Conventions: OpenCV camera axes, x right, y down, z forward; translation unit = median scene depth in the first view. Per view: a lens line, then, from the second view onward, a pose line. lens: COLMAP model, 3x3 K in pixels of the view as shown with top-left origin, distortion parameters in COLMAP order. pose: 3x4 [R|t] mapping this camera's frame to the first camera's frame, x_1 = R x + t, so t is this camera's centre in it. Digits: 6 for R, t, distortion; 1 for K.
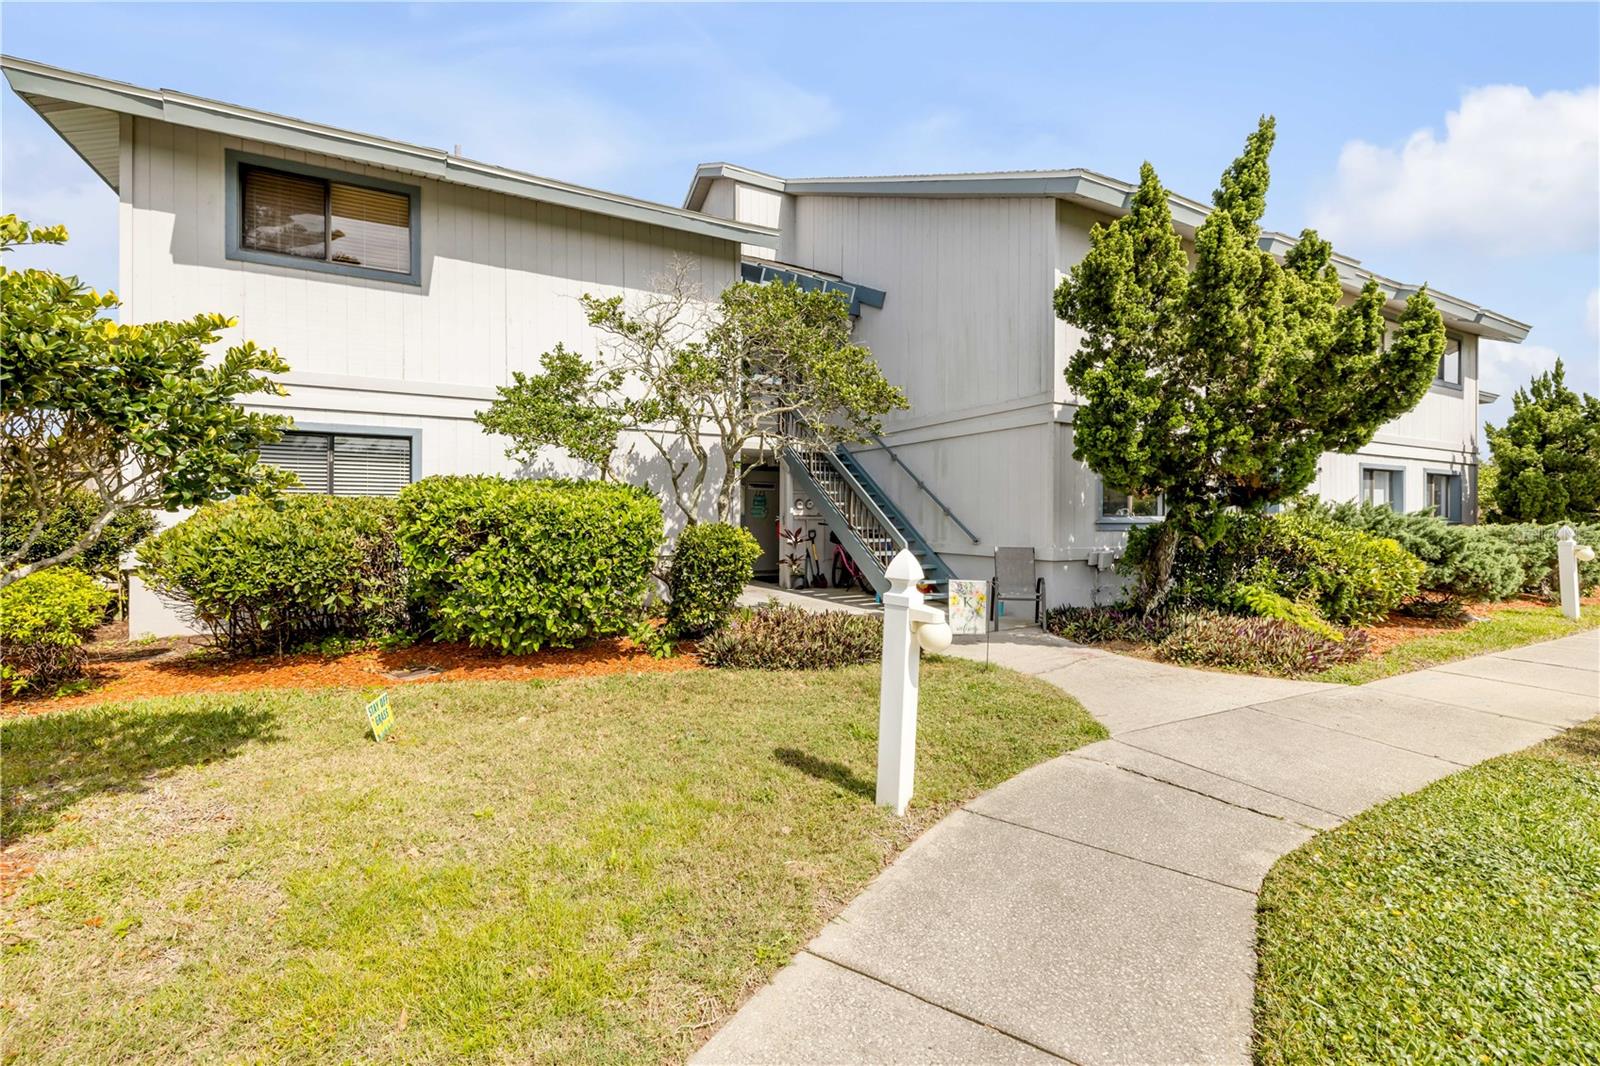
lens RADIAL K [[693.7, 0, 789.3], [0, 693.7, 520.5], [0, 0, 1]] dist [-0.004357, -0.000387]
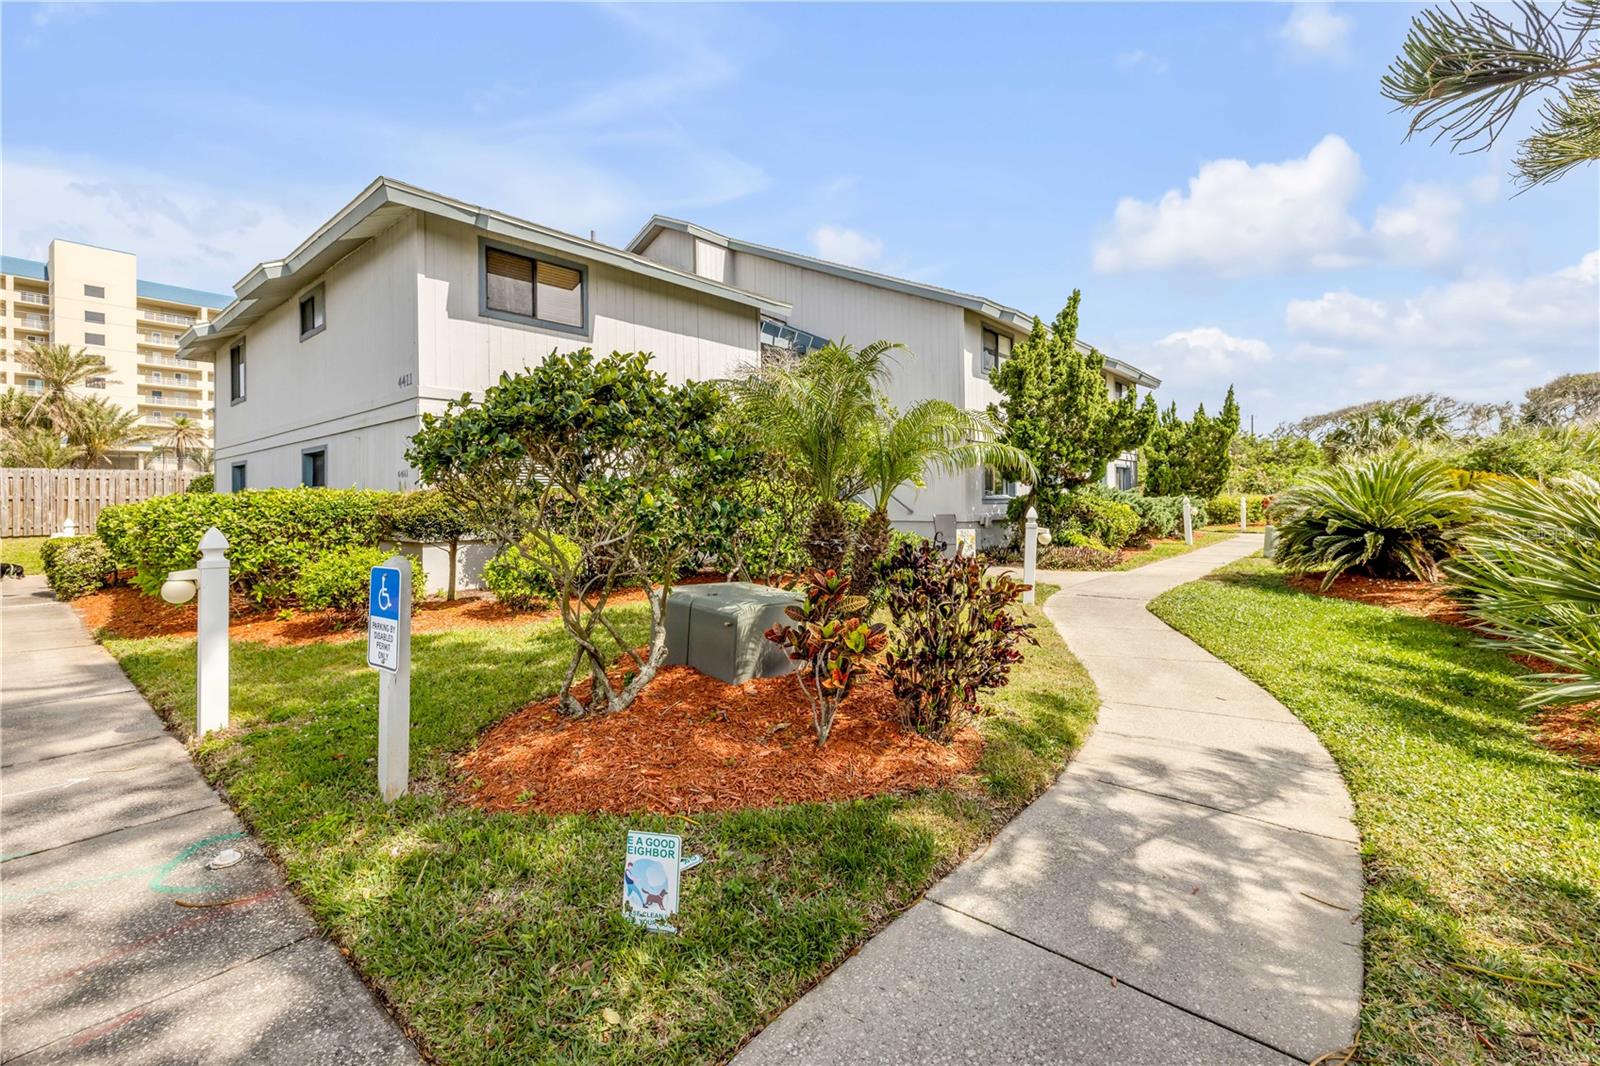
lens RADIAL K [[693.7, 0, 811.4], [0, 693.7, 502.2], [0, 0, 1]] dist [-0.004357, -0.000387]
pose [[0.928424, -0.017075, 0.371130, -0.568770], [0.018248, 0.999833, 0.000350, 0.002304], [-0.371074, 0.006447, 0.928581, -0.411100]]
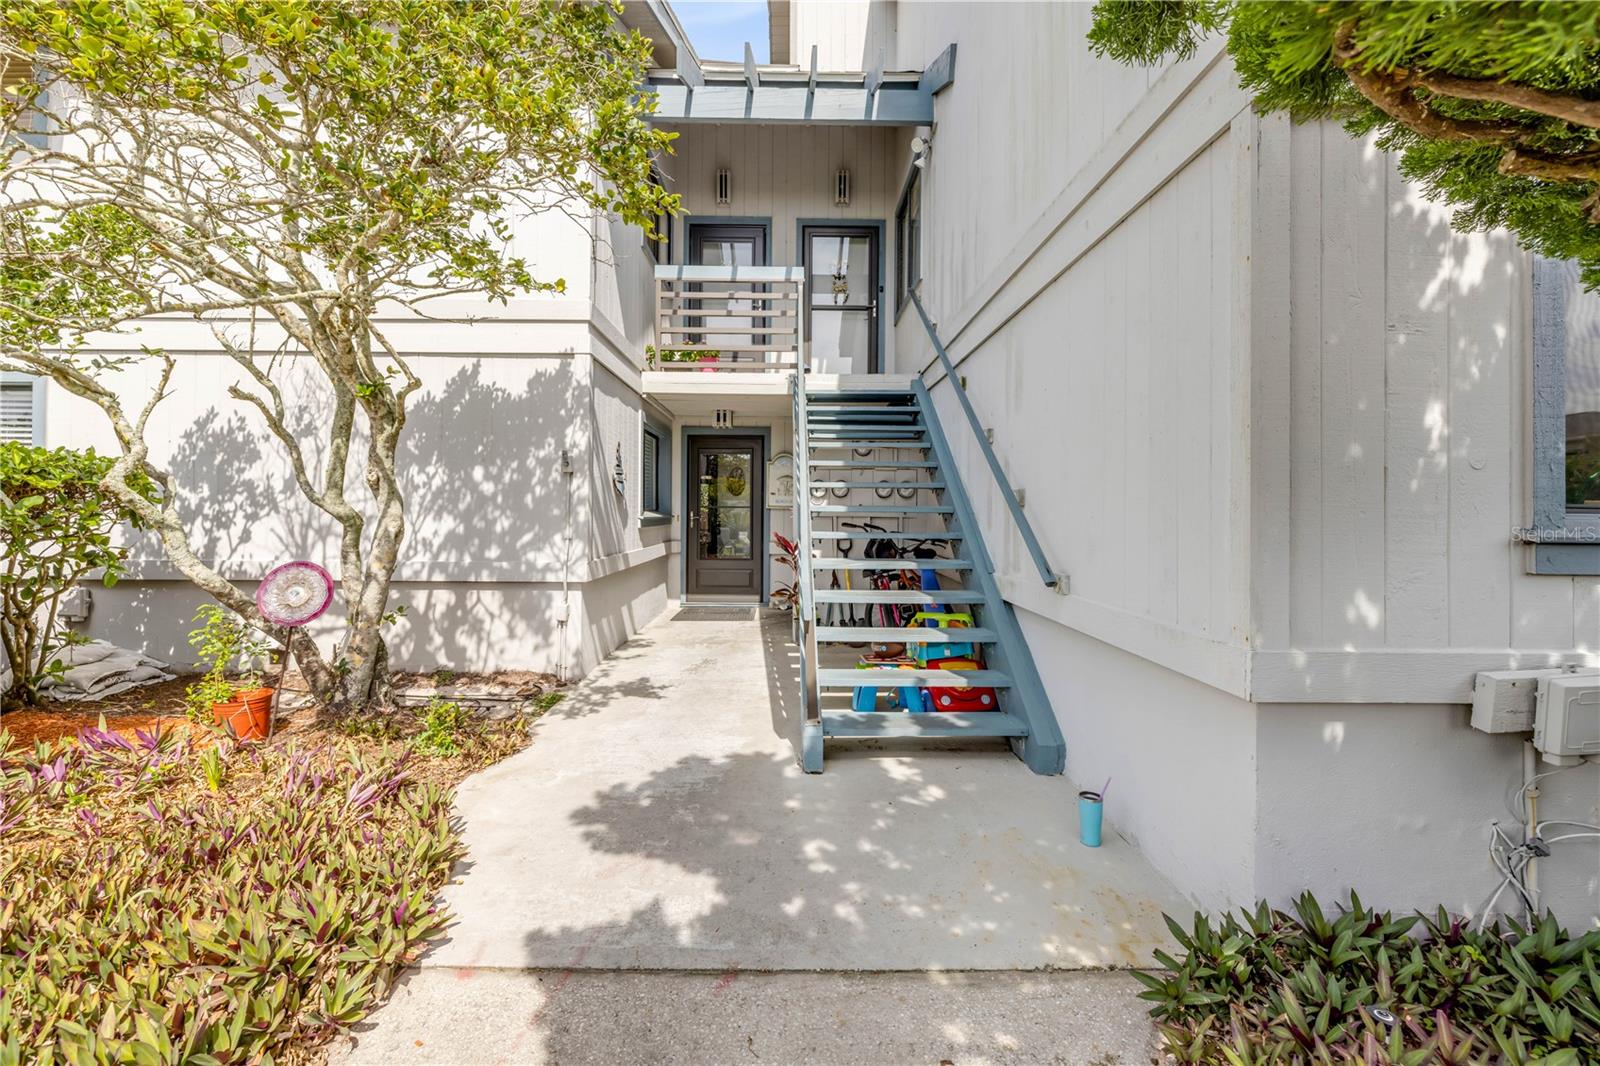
lens RADIAL K [[693.7, 0, 781.6], [0, 693.7, 508.8], [0, 0, 1]] dist [-0.004357, -0.000387]
pose [[0.884701, 0.001218, -0.466158, 0.333662], [-0.005355, 0.999957, -0.007550, -0.004347], [0.466129, 0.009176, 0.884669, 0.688891]]
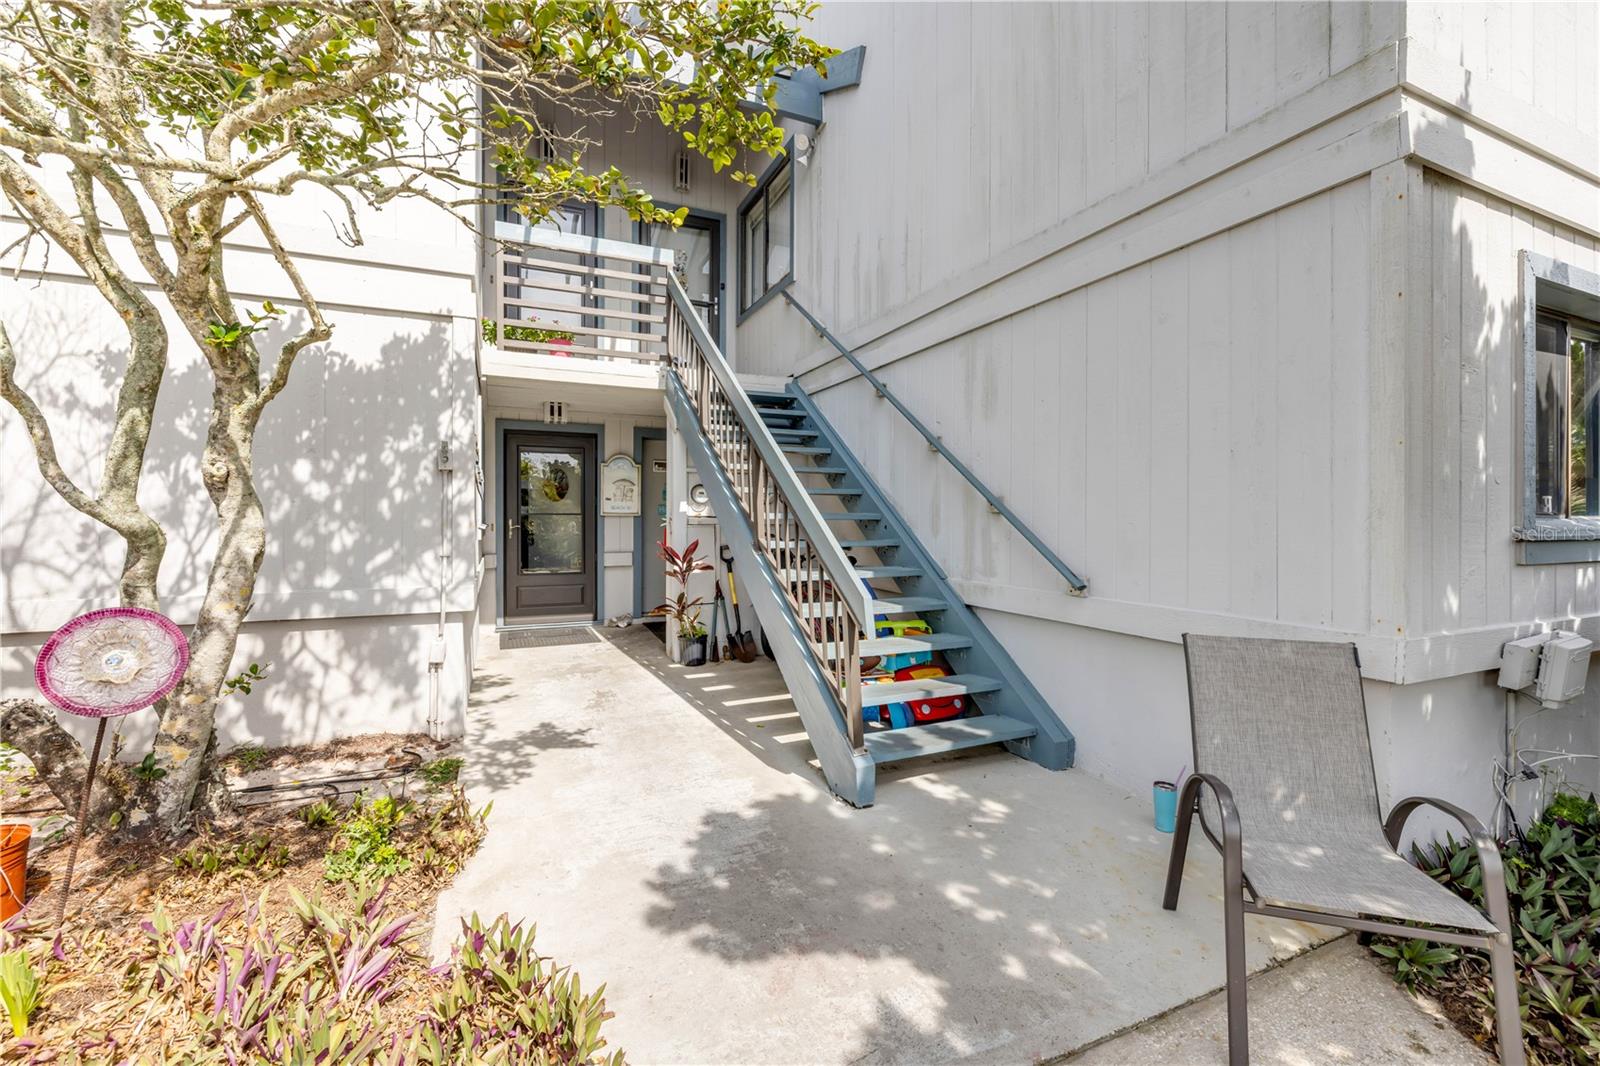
lens RADIAL K [[693.7, 0, 794.3], [0, 693.7, 521.8], [0, 0, 1]] dist [-0.004357, -0.000387]
pose [[0.997684, -0.002328, -0.067978, 0.160492], [0.002404, 0.999997, 0.001041, -0.005256], [0.067975, -0.001202, 0.997686, 0.688705]]
